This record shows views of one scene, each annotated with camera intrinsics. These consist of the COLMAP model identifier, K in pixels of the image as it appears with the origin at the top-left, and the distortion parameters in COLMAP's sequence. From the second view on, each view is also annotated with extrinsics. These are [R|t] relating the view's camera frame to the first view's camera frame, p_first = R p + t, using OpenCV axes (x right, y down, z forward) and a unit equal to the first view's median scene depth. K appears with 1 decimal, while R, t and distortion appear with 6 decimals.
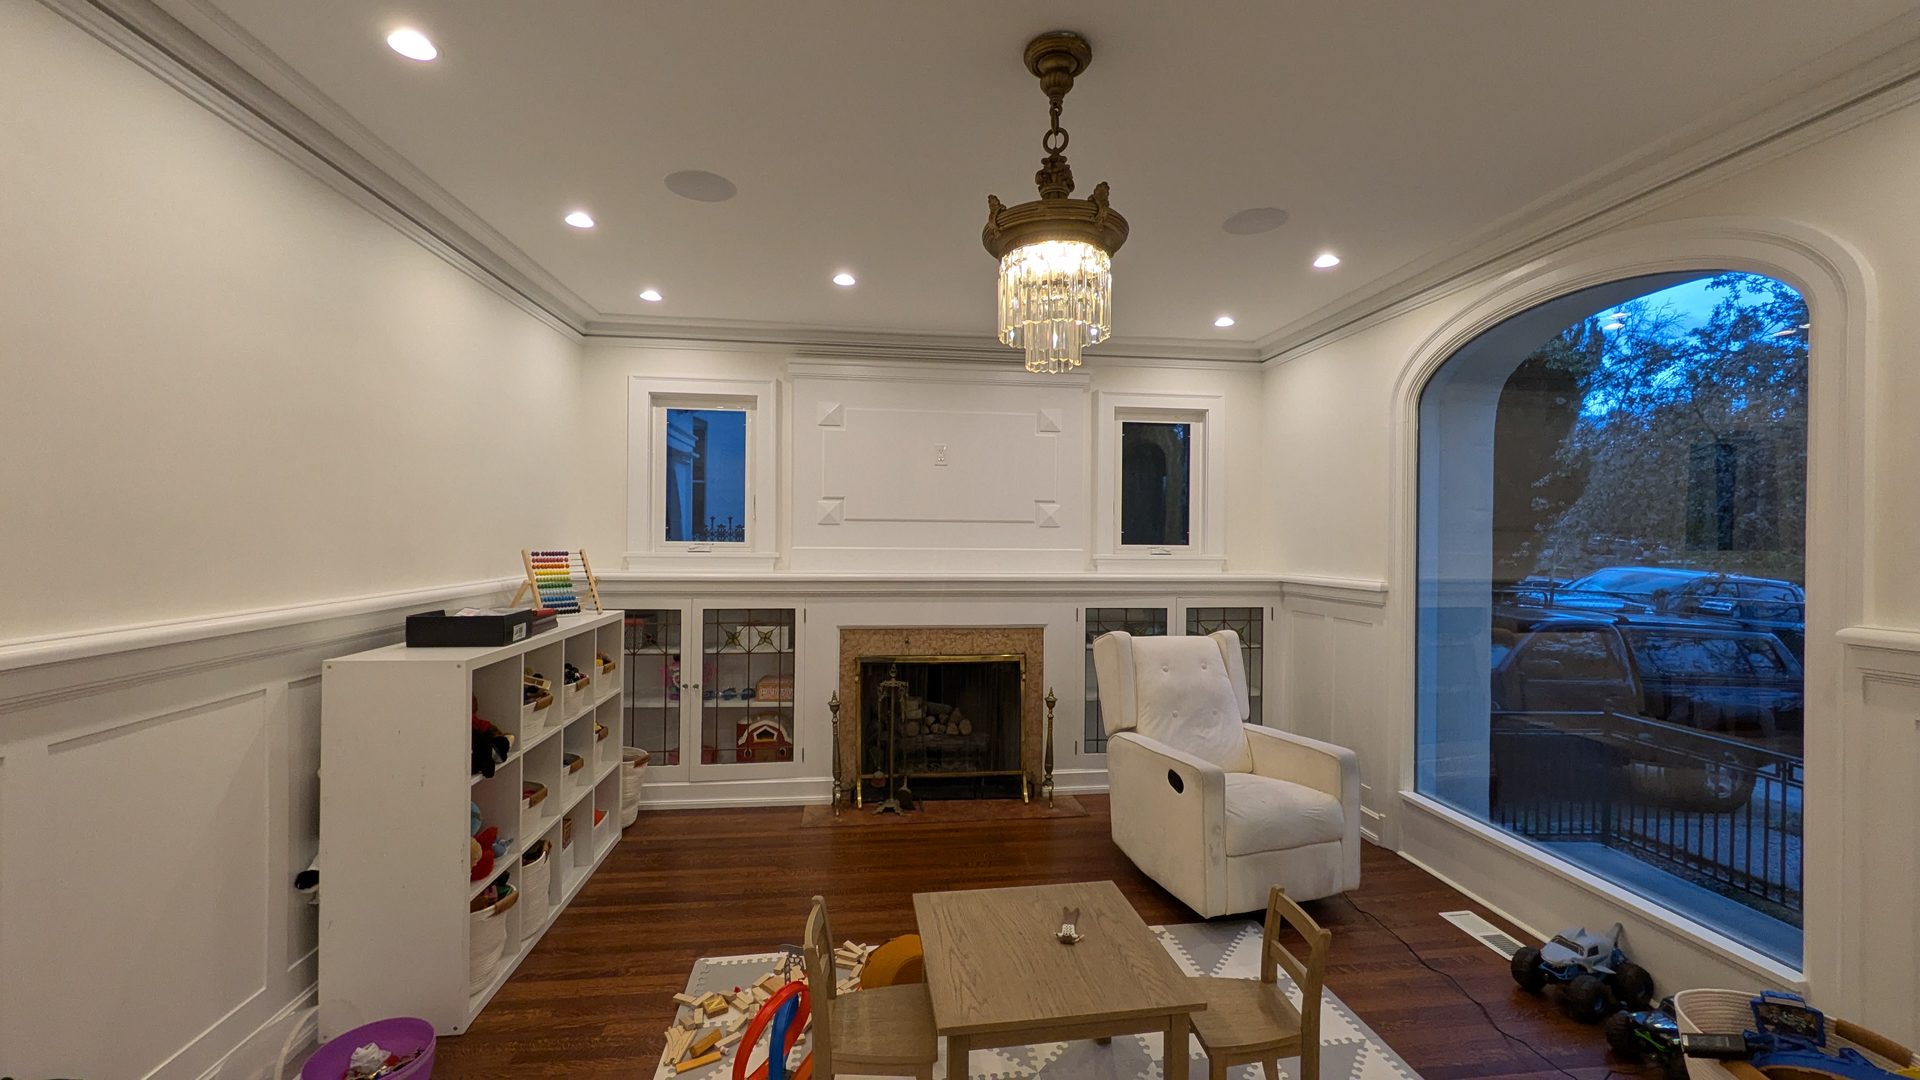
lens RADIAL K [[779.7, 0, 960.3], [0, 779.7, 545.0], [0, 0, 1]] dist [0.000457, 0.000004]
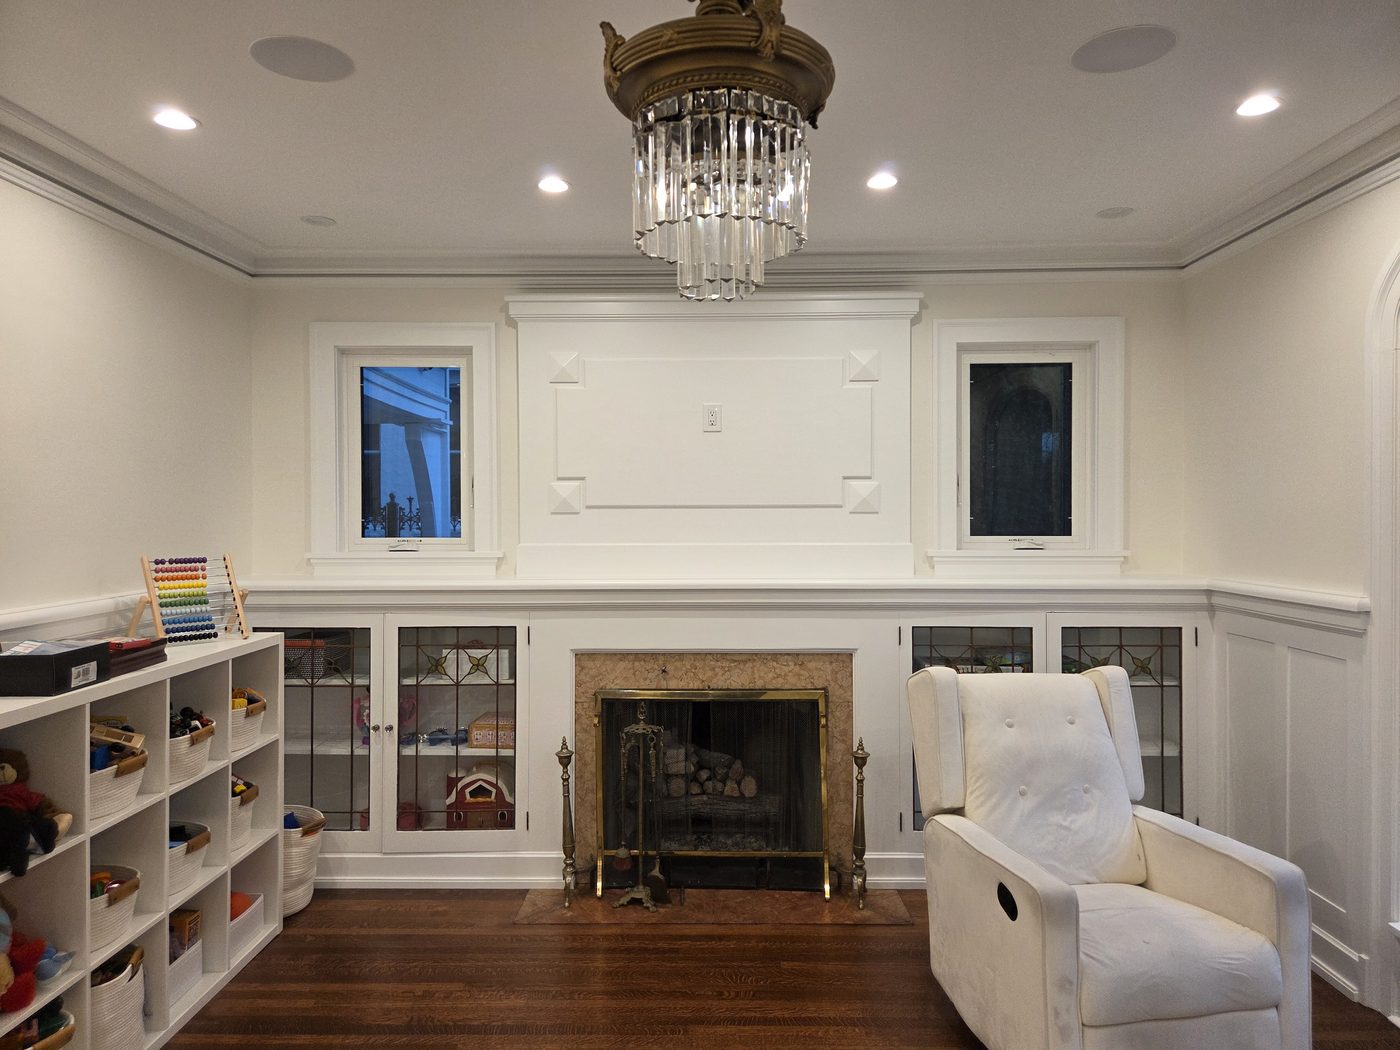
lens RADIAL K [[961.5, 0, 700.0], [0, 961.5, 525.0], [0, 0, 1]] dist [0.069611, -0.055713]
pose [[0.989532, -0.009867, -0.143975, 0.103205], [0.010685, 0.999931, 0.004916, -0.019948], [0.143917, -0.006403, 0.989569, 0.101882]]
